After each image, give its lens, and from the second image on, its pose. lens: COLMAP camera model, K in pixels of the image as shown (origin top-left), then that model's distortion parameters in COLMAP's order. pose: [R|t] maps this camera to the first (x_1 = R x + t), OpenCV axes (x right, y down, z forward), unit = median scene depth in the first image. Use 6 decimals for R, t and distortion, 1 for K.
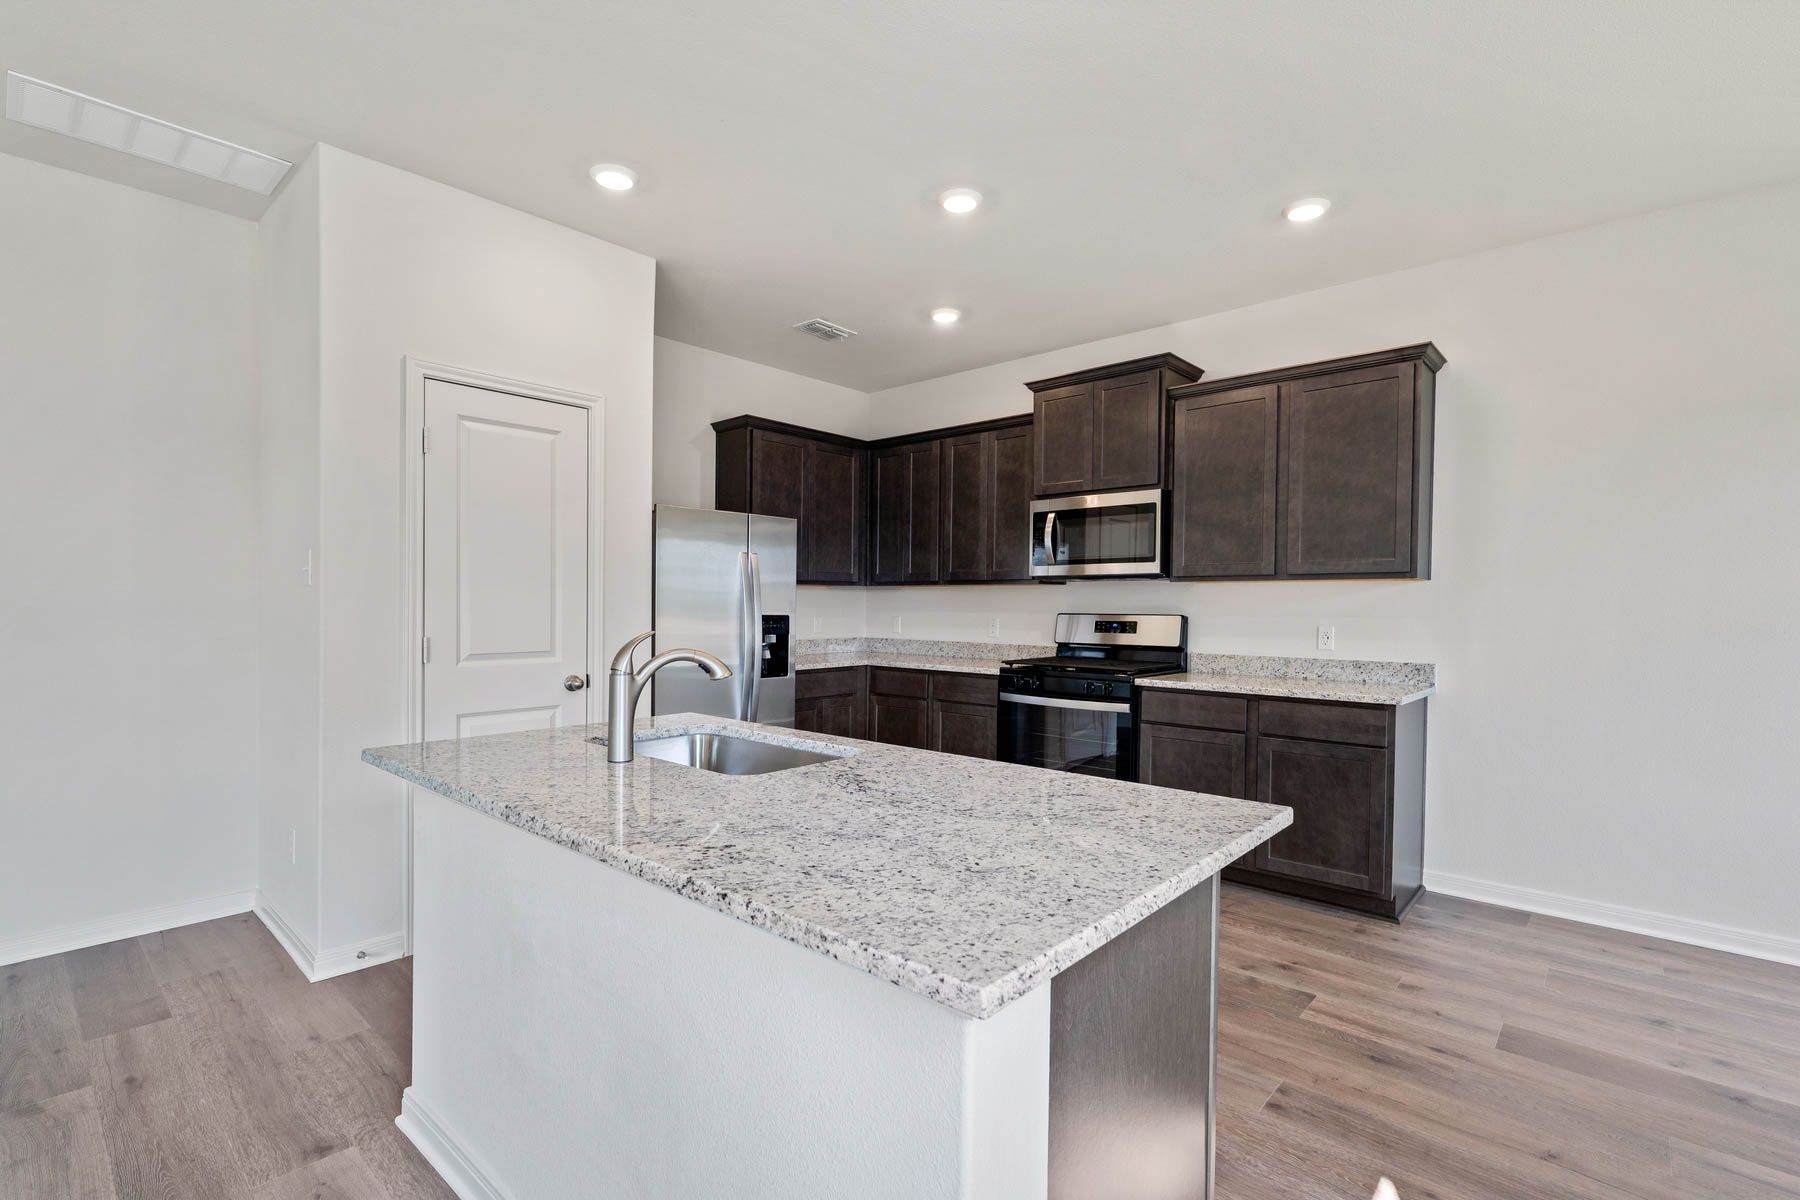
lens RADIAL K [[836.0, 0, 928.1], [0, 836.0, 617.3], [0, 0, 1]] dist [-0.004786, -0.001310]
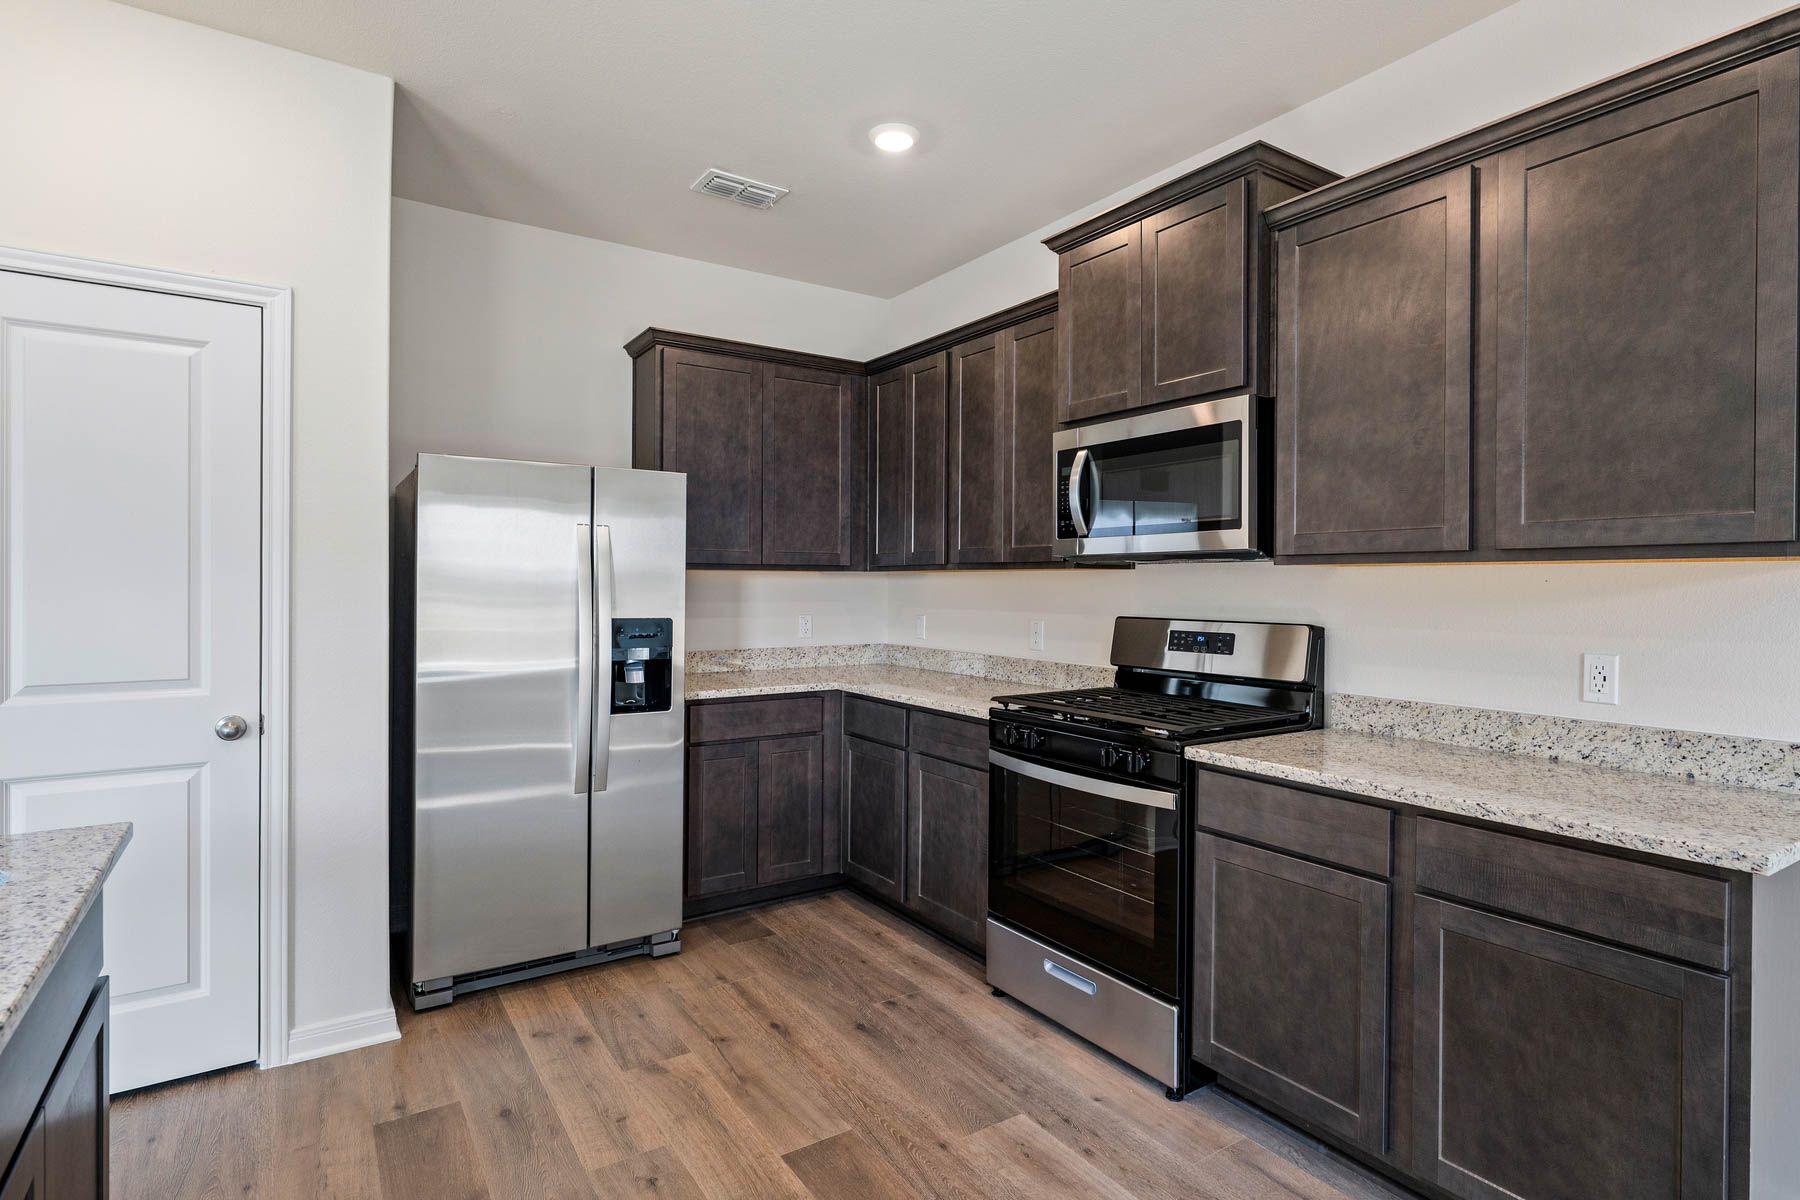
lens RADIAL K [[923.3, 0, 923.5], [0, 923.3, 579.1], [0, 0, 1]] dist [-0.003777, 0.000549]
pose [[0.964712, -0.001916, -0.263299, 0.232726], [-0.003953, 0.999755, -0.021759, -0.019510], [0.263277, 0.022032, 0.964469, 0.368819]]
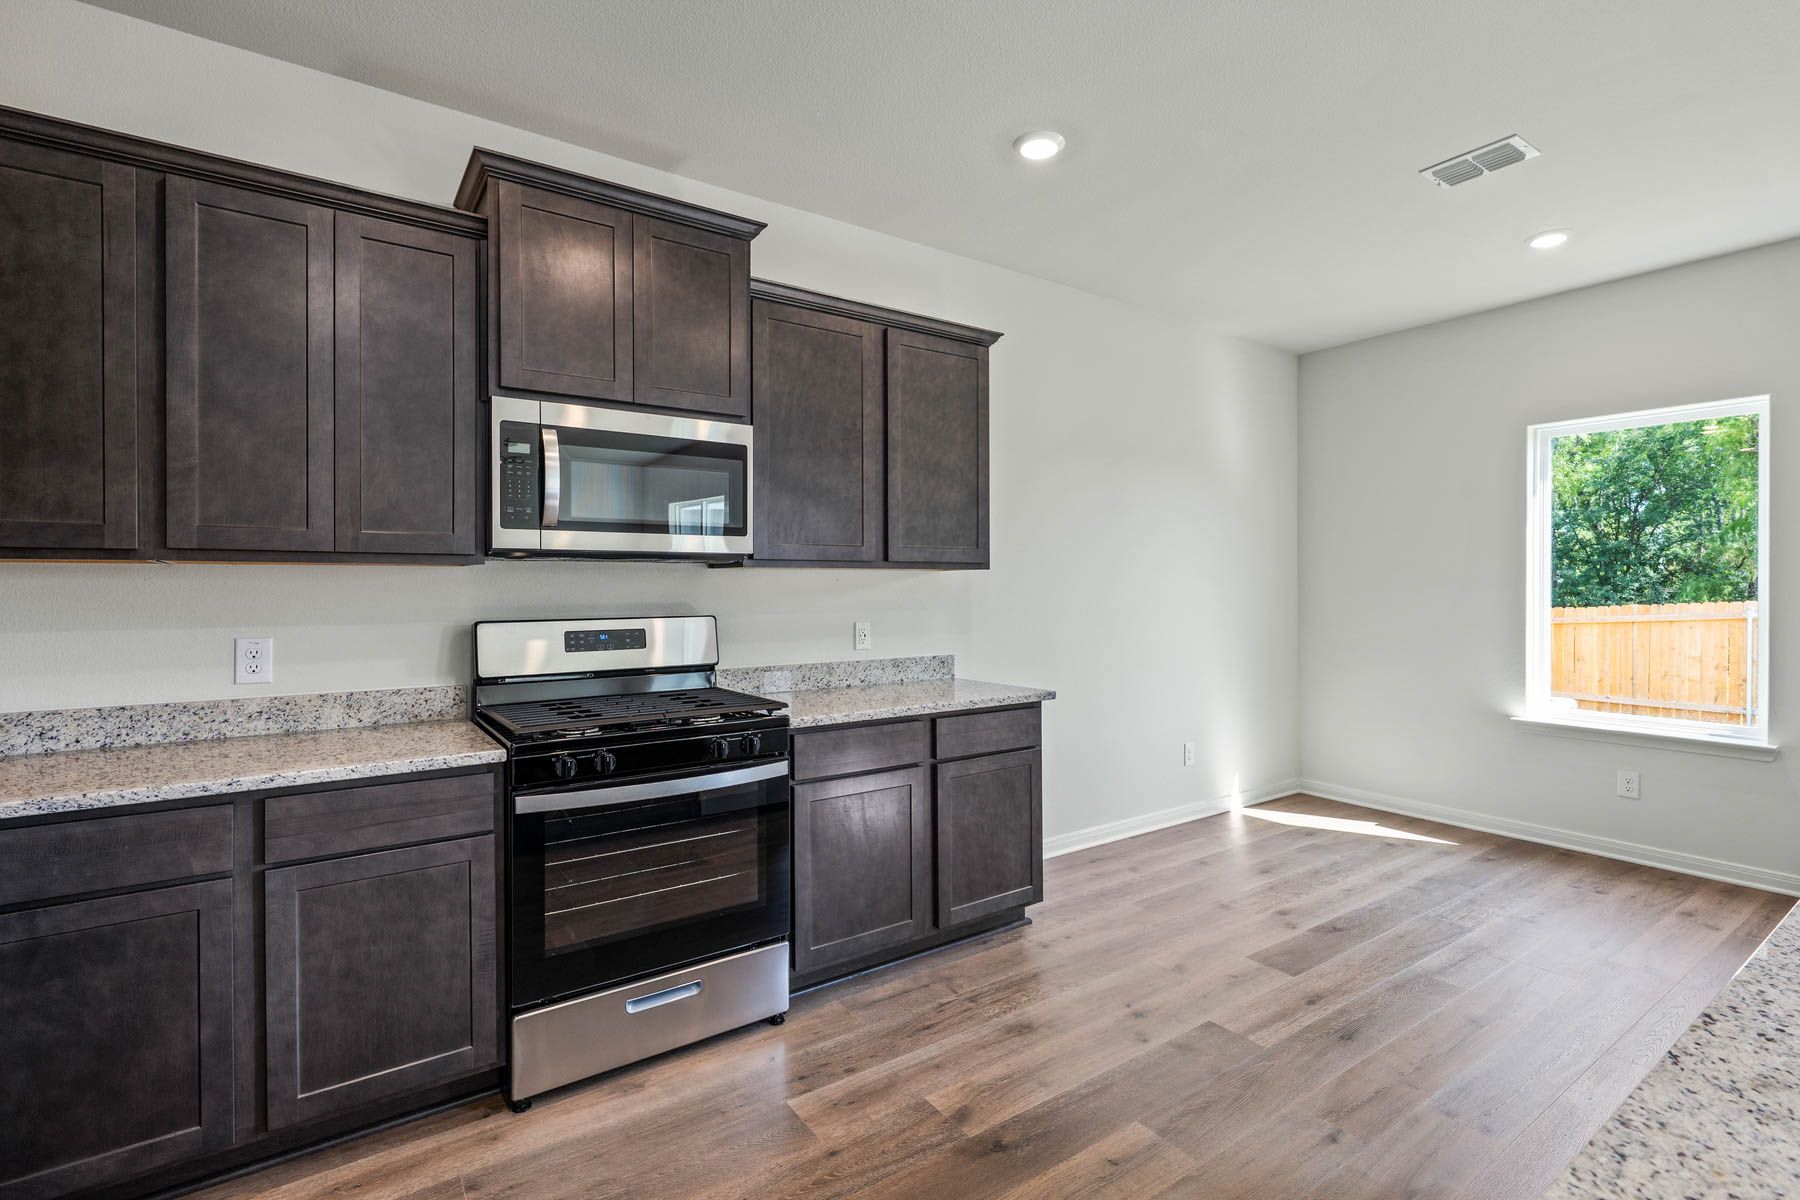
lens RADIAL K [[836.0, 0, 936.7], [0, 836.0, 588.5], [0, 0, 1]] dist [-0.004786, -0.001310]
pose [[0.224946, -0.009387, 0.974326, -0.335186], [0.021025, 0.999768, 0.004778, -0.025738], [-0.974144, 0.019410, 0.225091, 0.717953]]
